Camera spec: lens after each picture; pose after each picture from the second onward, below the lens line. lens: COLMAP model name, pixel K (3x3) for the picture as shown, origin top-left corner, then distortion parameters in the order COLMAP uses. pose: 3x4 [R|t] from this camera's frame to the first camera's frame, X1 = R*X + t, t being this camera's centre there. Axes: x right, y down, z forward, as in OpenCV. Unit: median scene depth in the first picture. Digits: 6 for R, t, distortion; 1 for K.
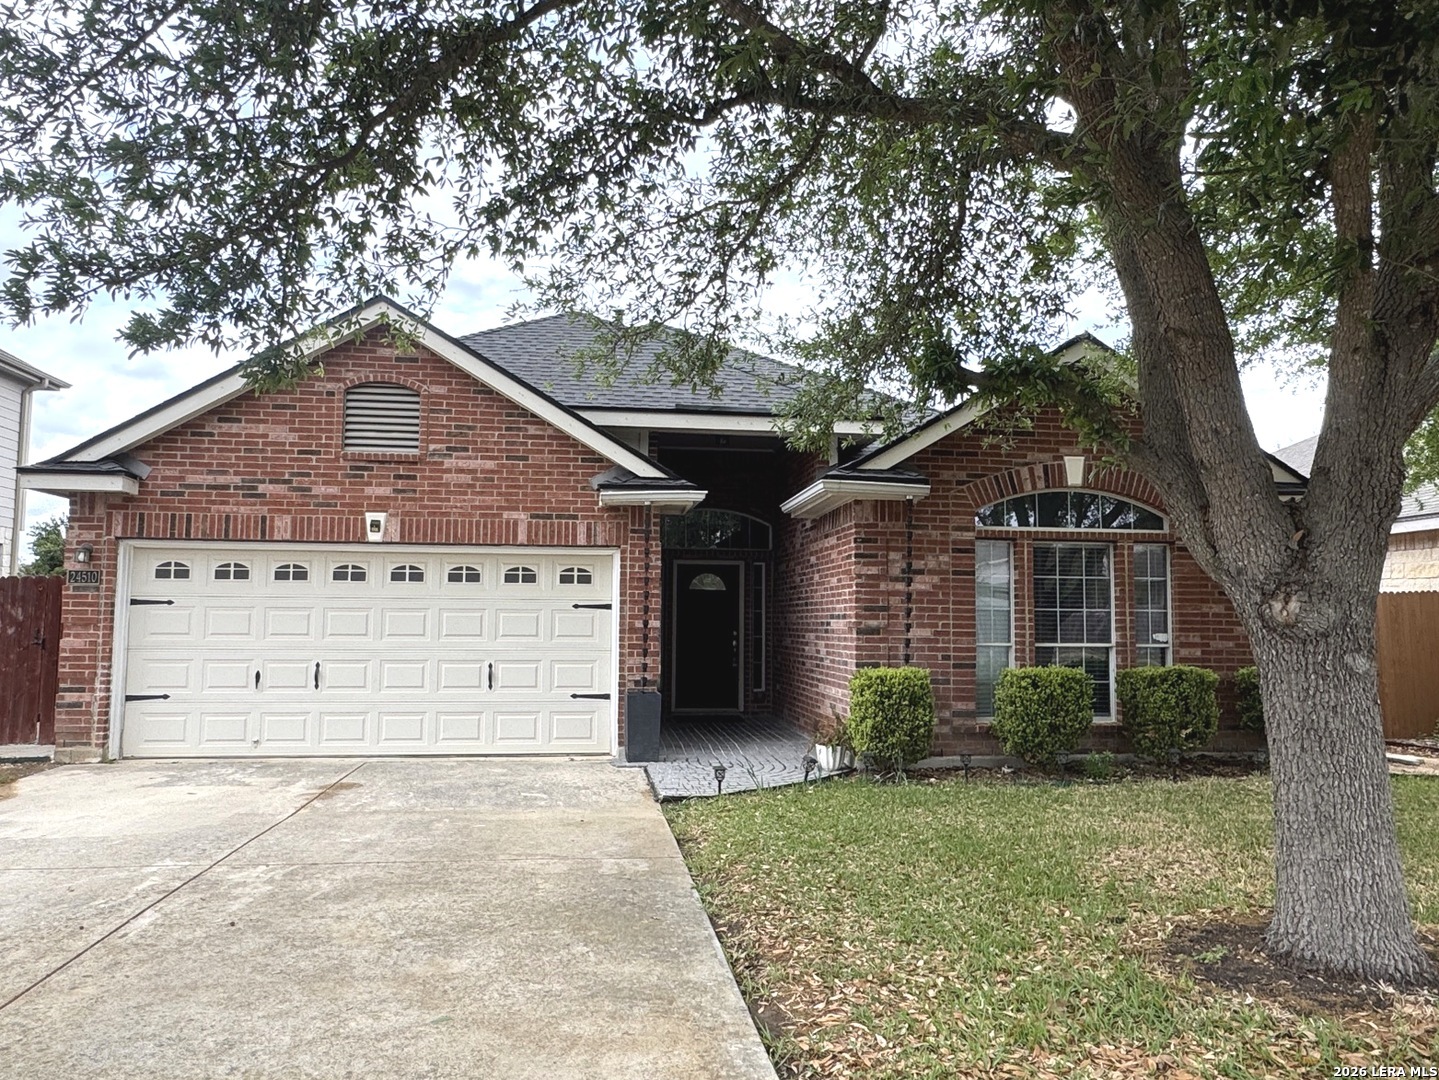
lens RADIAL K [[1029.3, 0, 719.7], [0, 1029.3, 537.4], [0, 0, 1]] dist [0.001068, 0.015701]
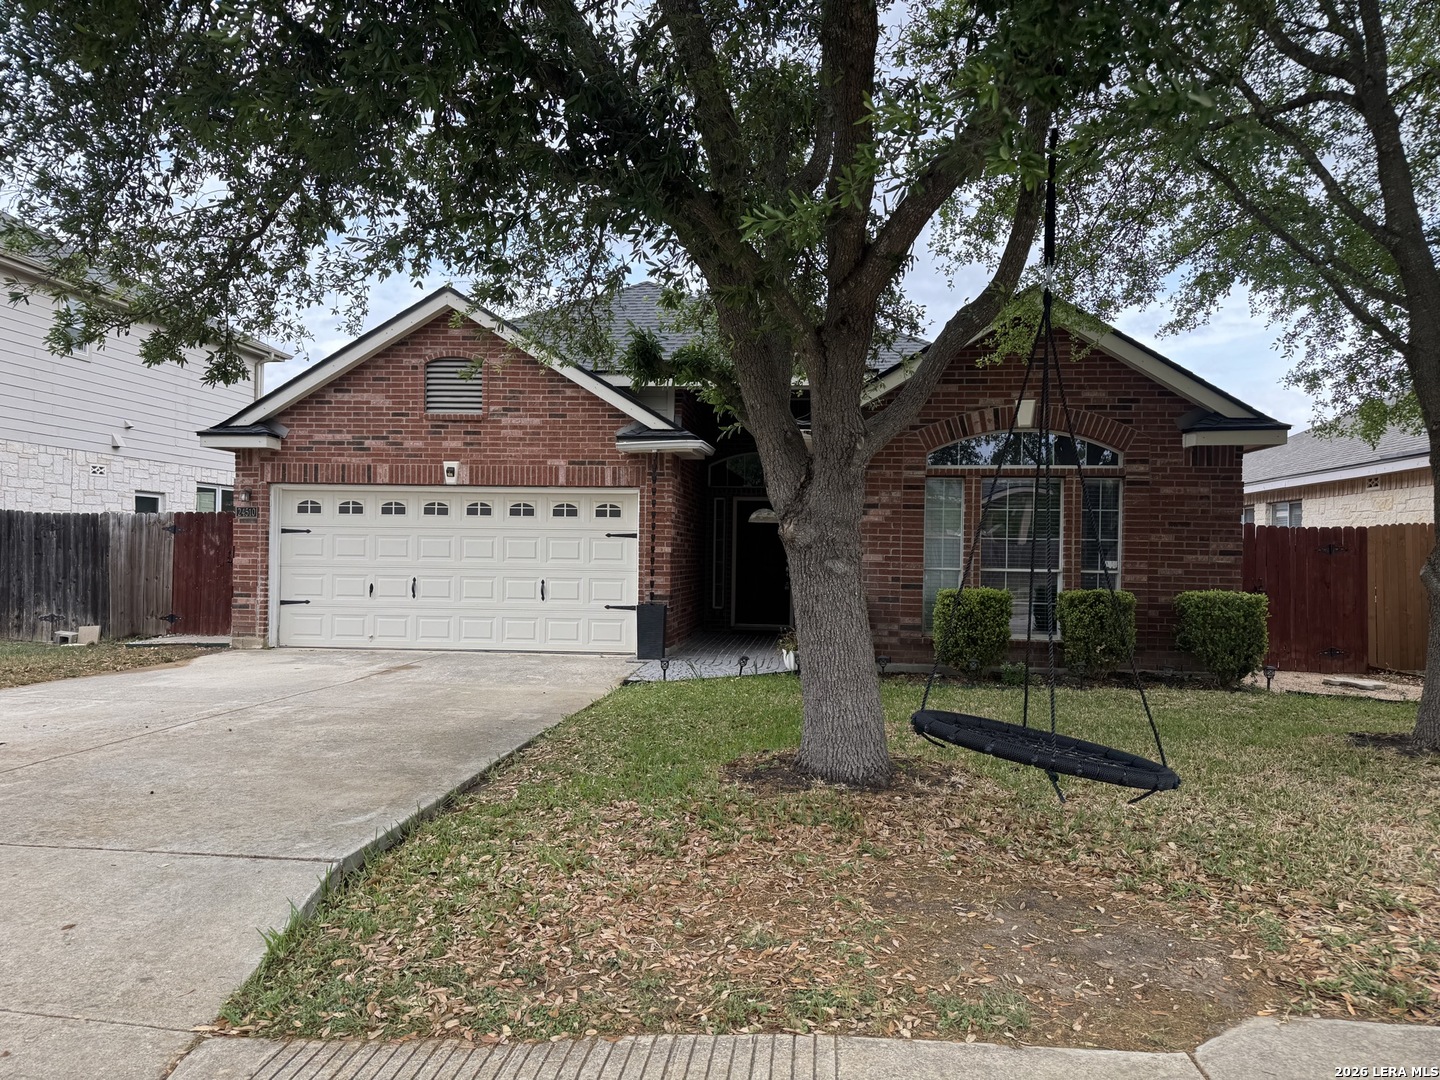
lens RADIAL K [[1005.1, 0, 722.9], [0, 1005.1, 547.6], [0, 0, 1]] dist [0.072751, -0.008232]
pose [[0.973708, 0.005028, -0.227746, 0.282199], [0.011489, 0.997400, 0.071138, -0.002745], [0.227511, -0.071884, 0.971119, -0.148330]]
